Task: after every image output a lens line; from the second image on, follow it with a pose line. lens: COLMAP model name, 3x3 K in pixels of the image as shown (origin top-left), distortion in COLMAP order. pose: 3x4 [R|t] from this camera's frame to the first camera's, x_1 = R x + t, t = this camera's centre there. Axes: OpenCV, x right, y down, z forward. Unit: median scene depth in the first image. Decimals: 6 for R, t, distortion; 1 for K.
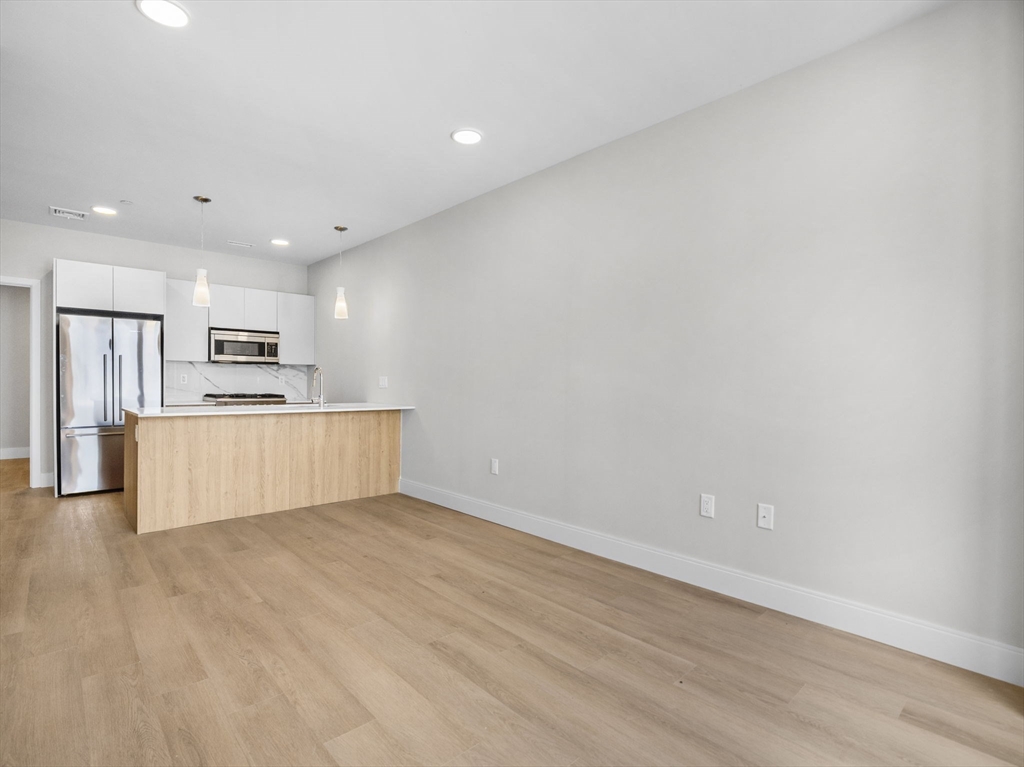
lens RADIAL K [[504.1, 0, 517.5], [0, 504.1, 399.8], [0, 0, 1]] dist [-0.017383, 0.000447]
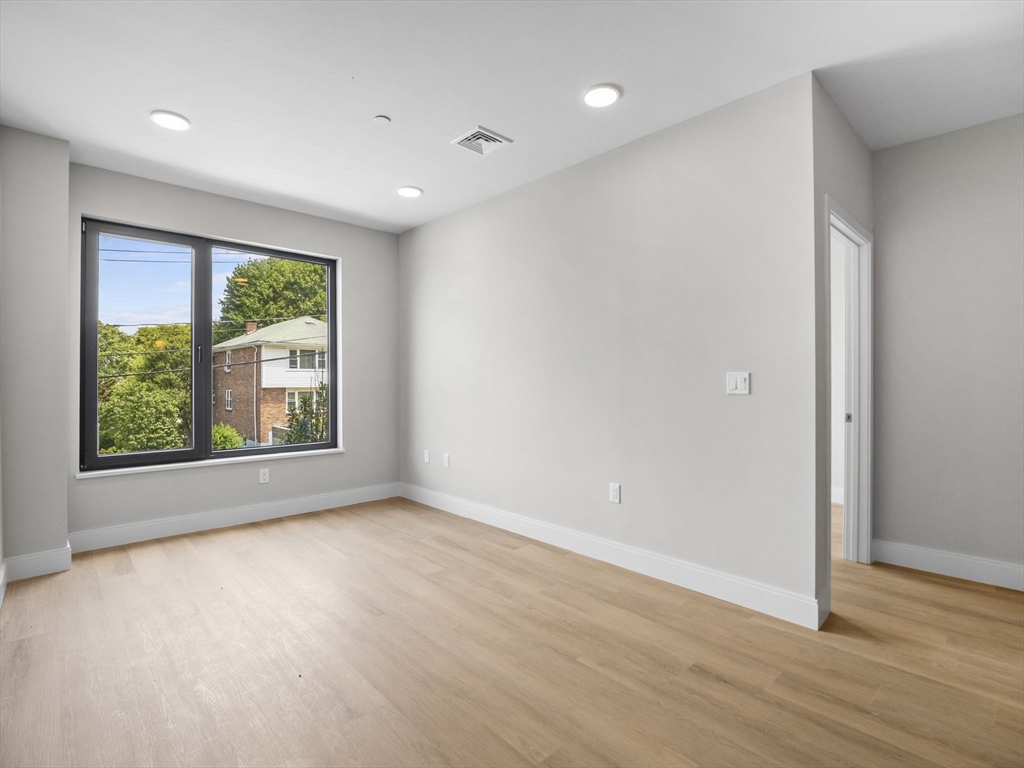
lens RADIAL K [[500.7, 0, 512.0], [0, 500.7, 384.0], [0, 0, 1]] dist [-0.011764, -0.000992]
pose [[-0.999912, -0.010197, 0.008439, -0.262406], [-0.009875, 0.999254, 0.037338, -0.054347], [-0.008813, 0.037251, -0.999267, 1.174104]]
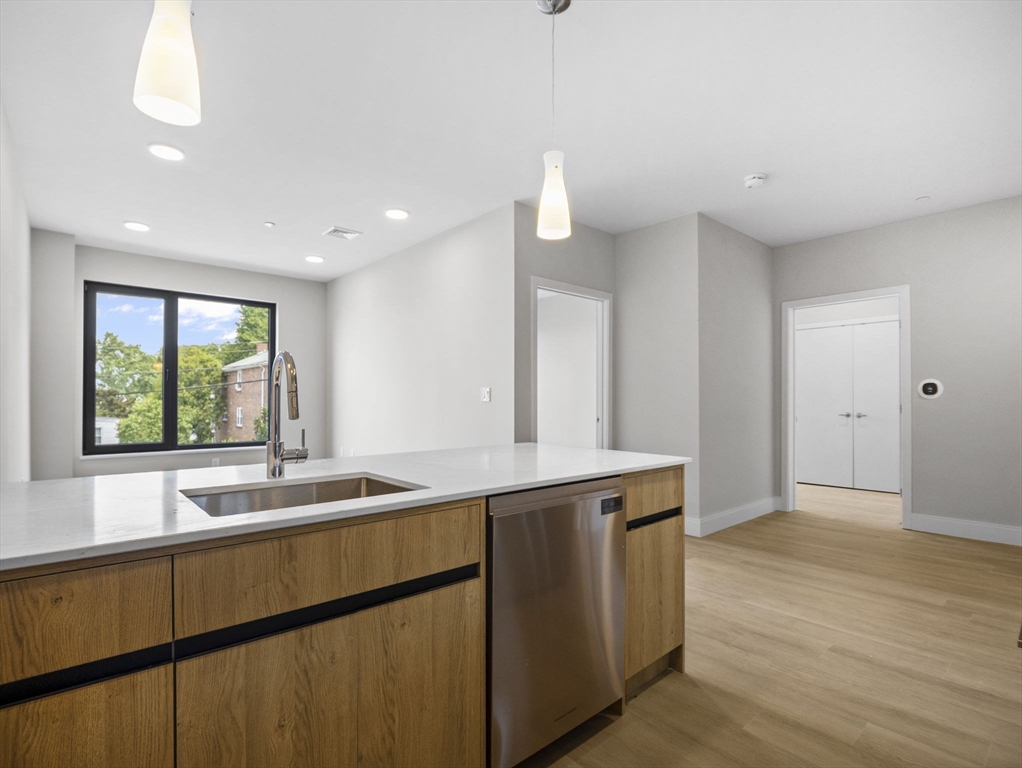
lens RADIAL K [[503.2, 0, 516.5], [0, 503.2, 400.3], [0, 0, 1]] dist [-0.017383, 0.000447]
pose [[-0.999353, -0.014092, 0.033081, -0.657719], [-0.013101, 0.999465, 0.029977, -0.053369], [-0.033486, 0.029524, -0.999003, 1.552117]]
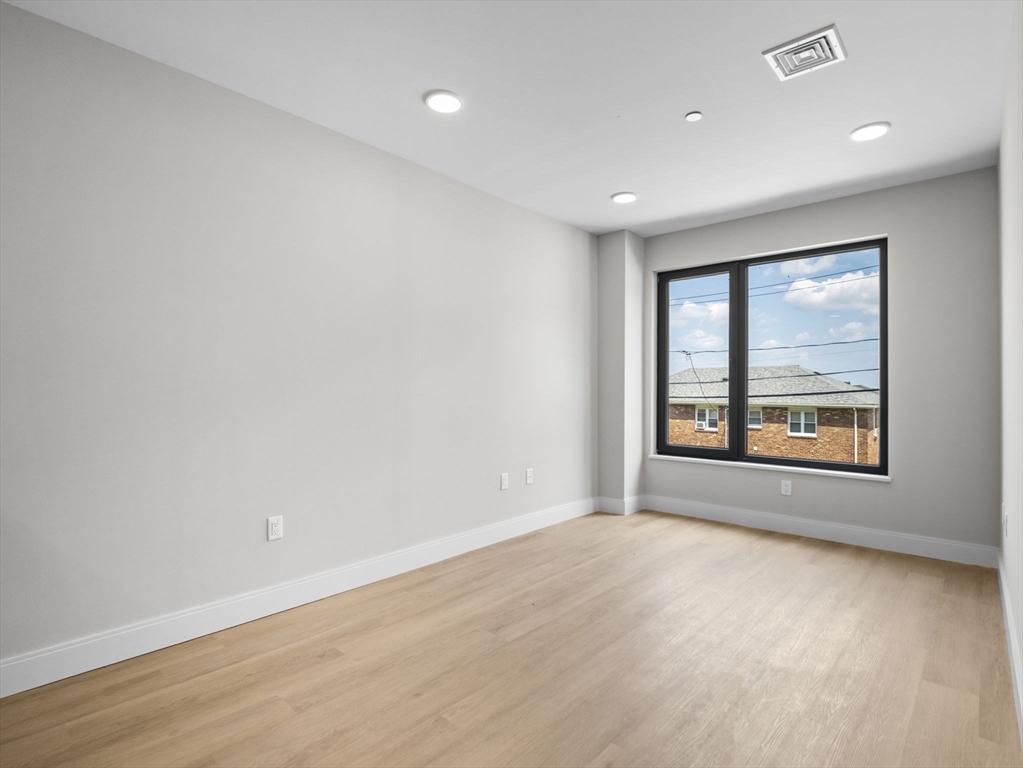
lens RADIAL K [[523.6, 0, 510.2], [0, 523.6, 388.3], [0, 0, 1]] dist [-0.005467, -0.000450]
pose [[-0.078327, -0.010555, 0.996872, -0.764042], [0.027691, 0.999535, 0.012759, -0.048740], [-0.996543, 0.028604, -0.077998, 0.762716]]
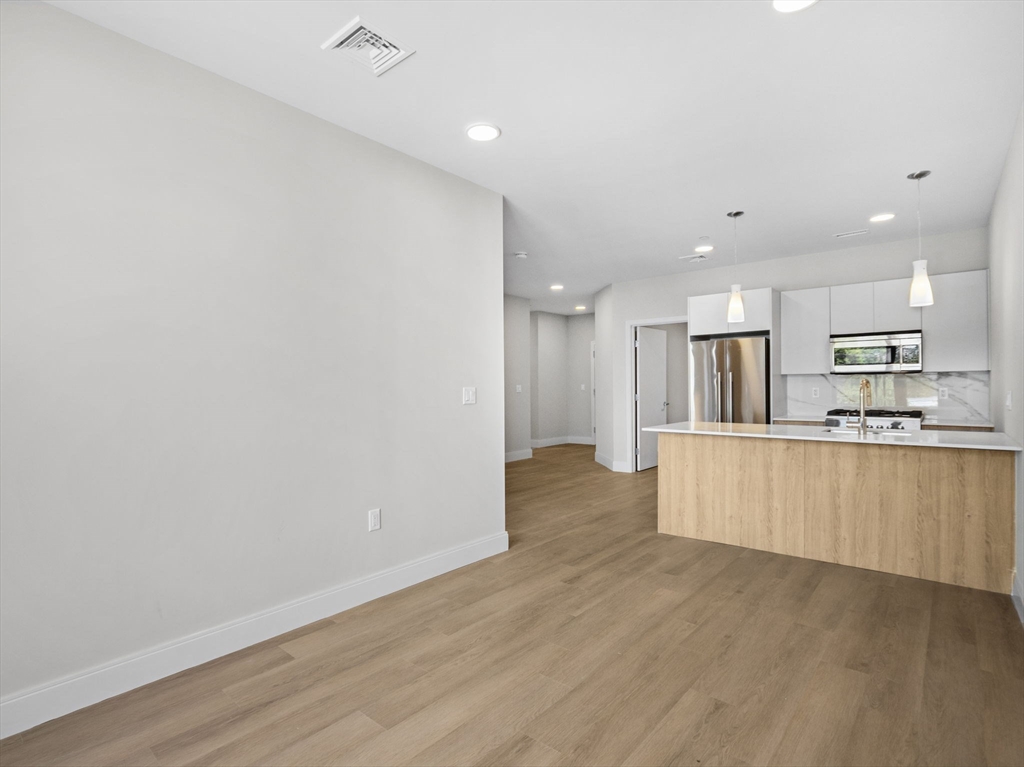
lens RADIAL K [[524.1, 0, 510.7], [0, 524.1, 387.8], [0, 0, 1]] dist [-0.005467, -0.000450]
pose [[0.114799, -0.008041, -0.993356, 0.366810], [-0.024415, 0.999642, -0.010913, -0.038829], [0.993089, 0.025506, 0.114561, 0.471773]]
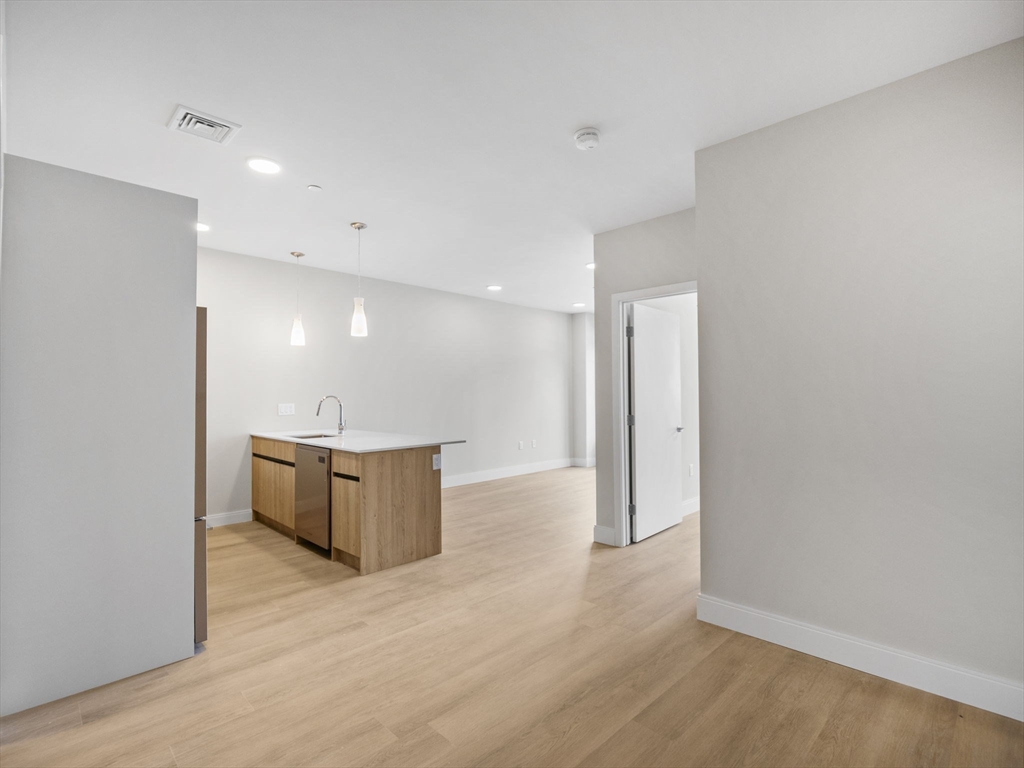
lens RADIAL K [[492.1, 0, 512.0], [0, 492.1, 384.0], [0, 0, 1]] dist [-0.001125, -0.000094]
pose [[-0.036027, 0.006696, 0.999328, -1.696628], [0.033133, 0.999436, -0.005503, -0.084870], [-0.998801, 0.032913, -0.036229, 0.795023]]
